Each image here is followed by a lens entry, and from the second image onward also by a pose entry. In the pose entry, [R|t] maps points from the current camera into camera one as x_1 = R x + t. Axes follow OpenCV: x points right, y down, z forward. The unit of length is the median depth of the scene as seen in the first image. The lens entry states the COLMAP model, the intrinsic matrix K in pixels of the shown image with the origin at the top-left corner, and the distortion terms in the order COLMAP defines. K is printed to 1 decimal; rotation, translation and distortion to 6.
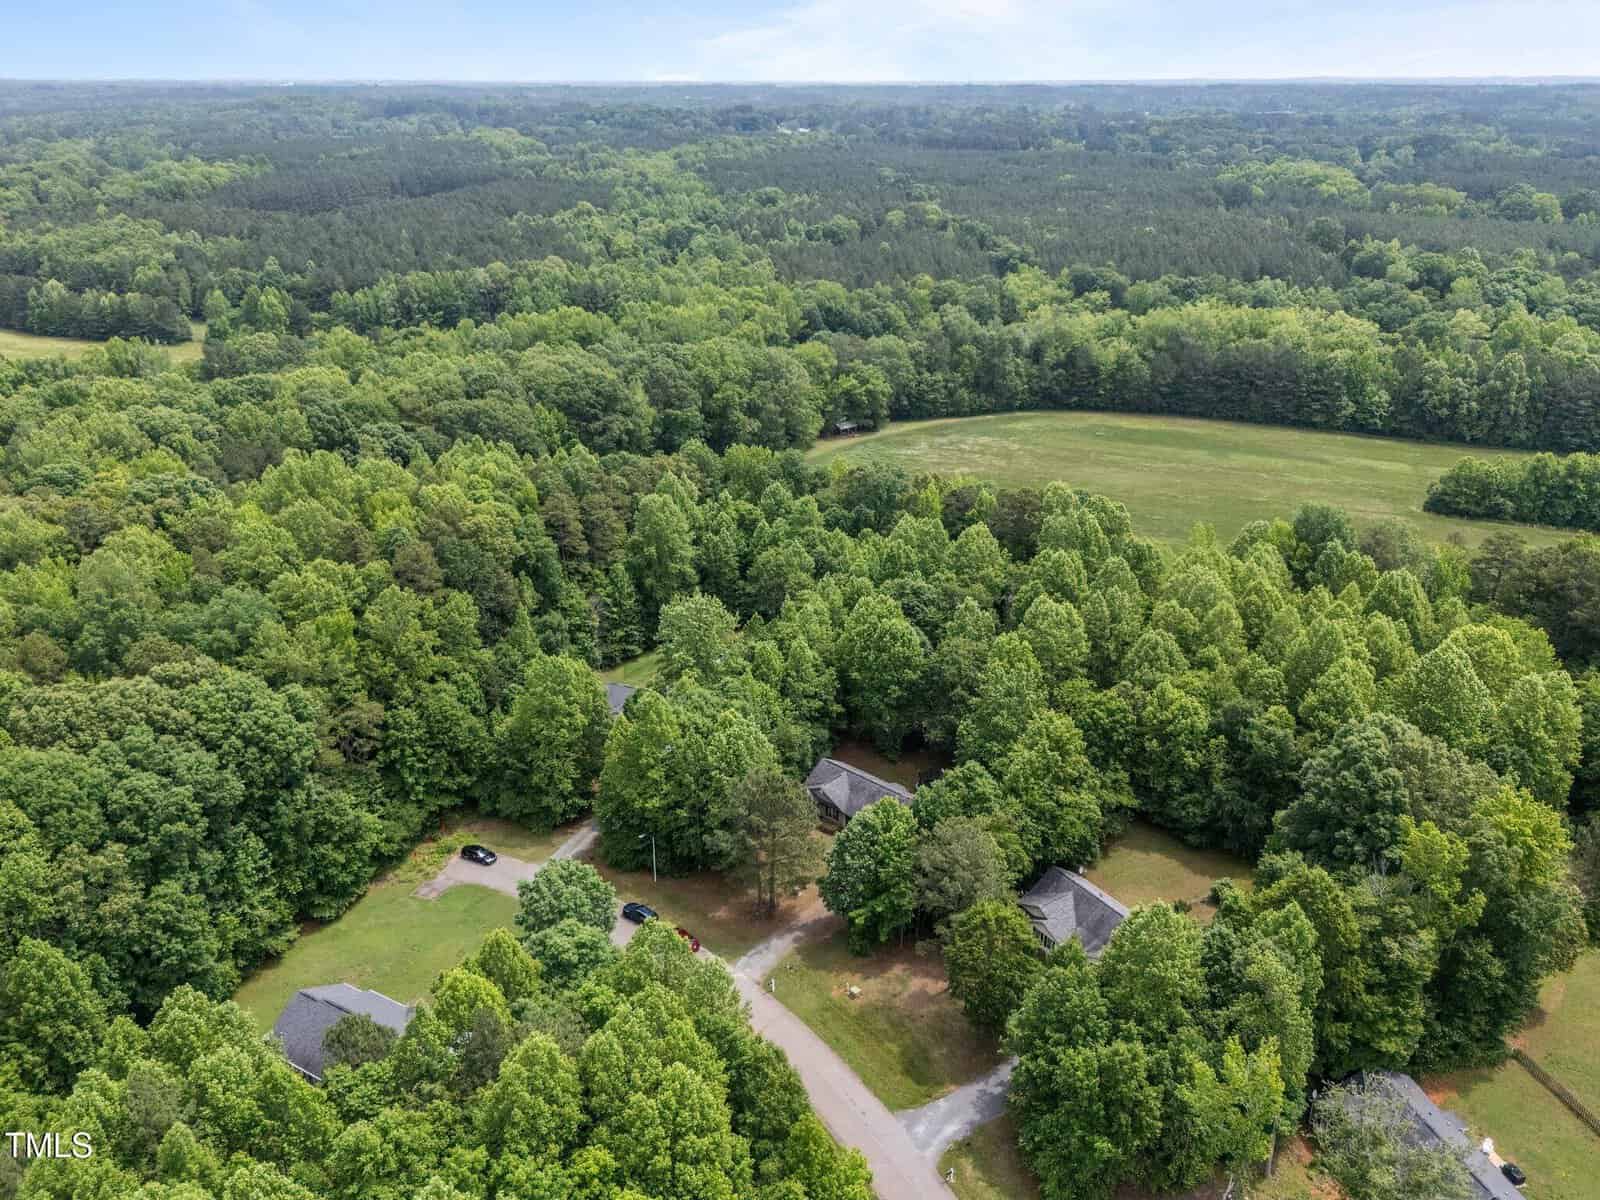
lens RADIAL K [[1205.7, 0, 793.9], [0, 1205.7, 597.5], [0, 0, 1]] dist [0.050611, -0.059849]
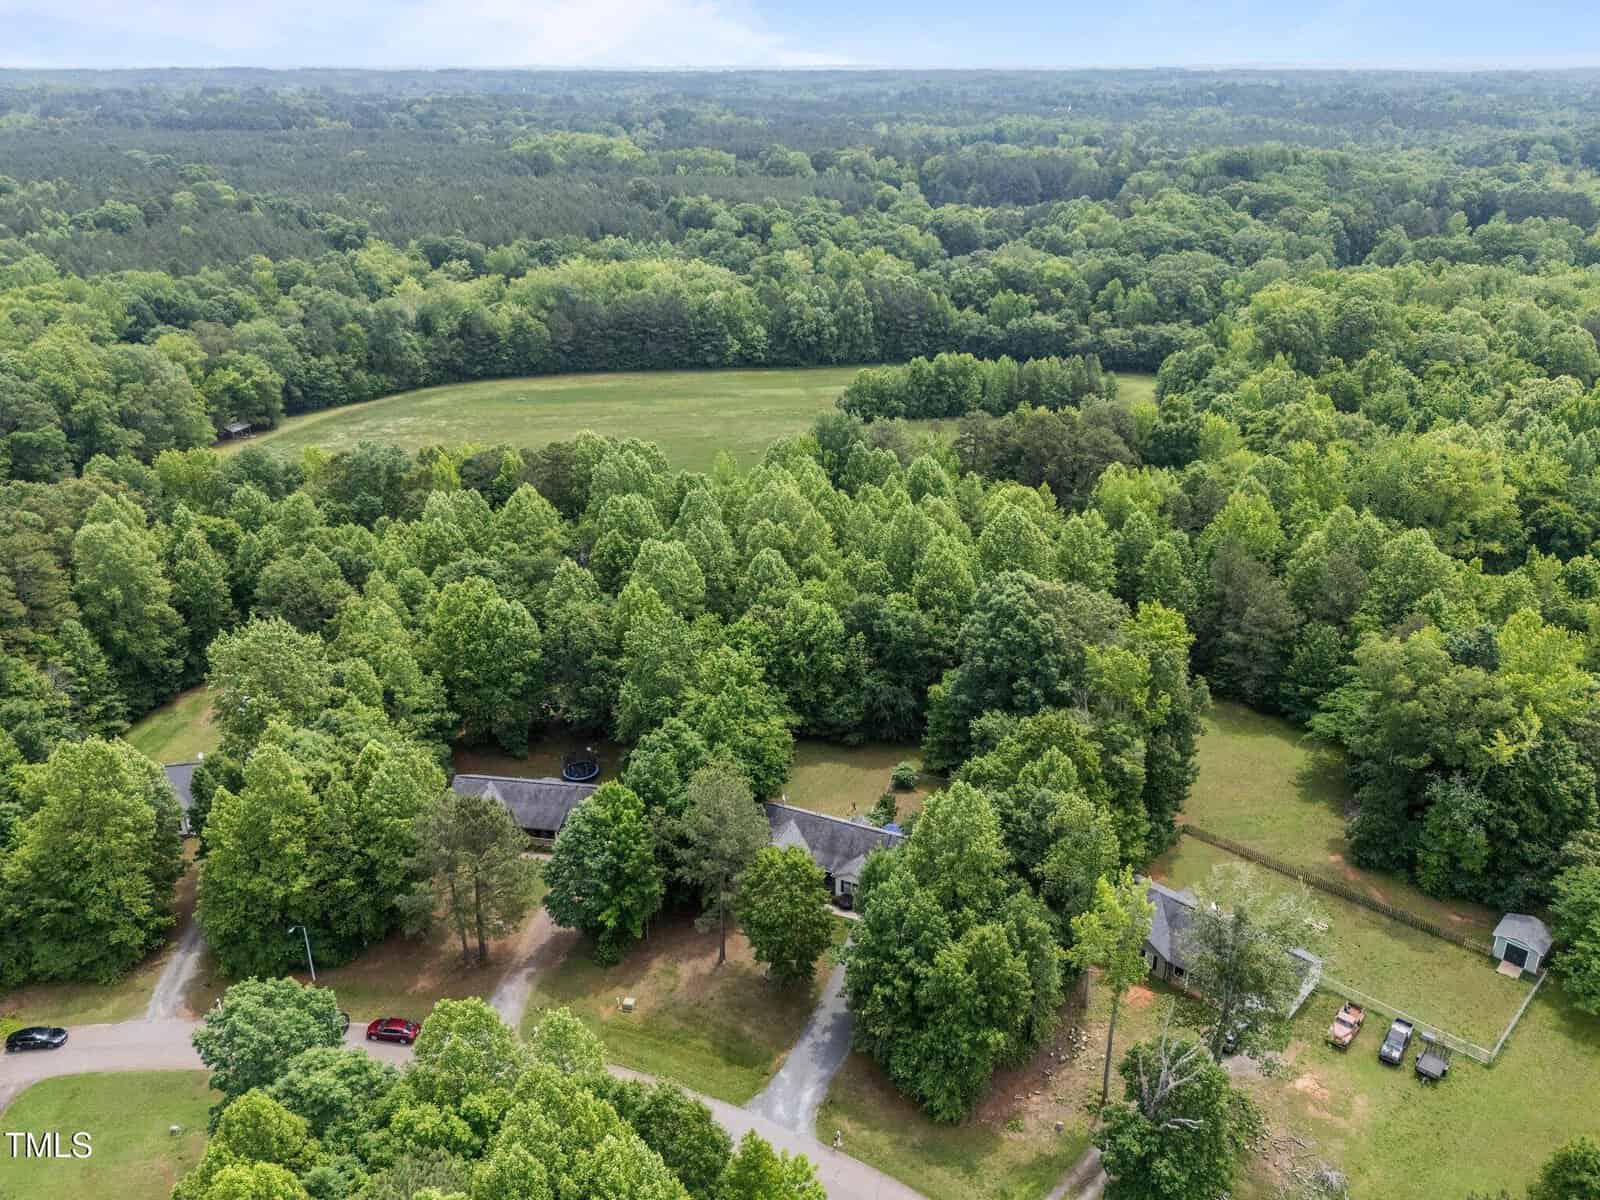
lens RADIAL K [[1205.7, 0, 802.3], [0, 1205.7, 600.6], [0, 0, 1]] dist [0.050611, -0.059849]
pose [[0.837993, -0.218862, 0.499867, -0.091476], [0.213100, 0.974559, 0.069454, 0.003184], [-0.502351, 0.048319, 0.863313, 0.070023]]
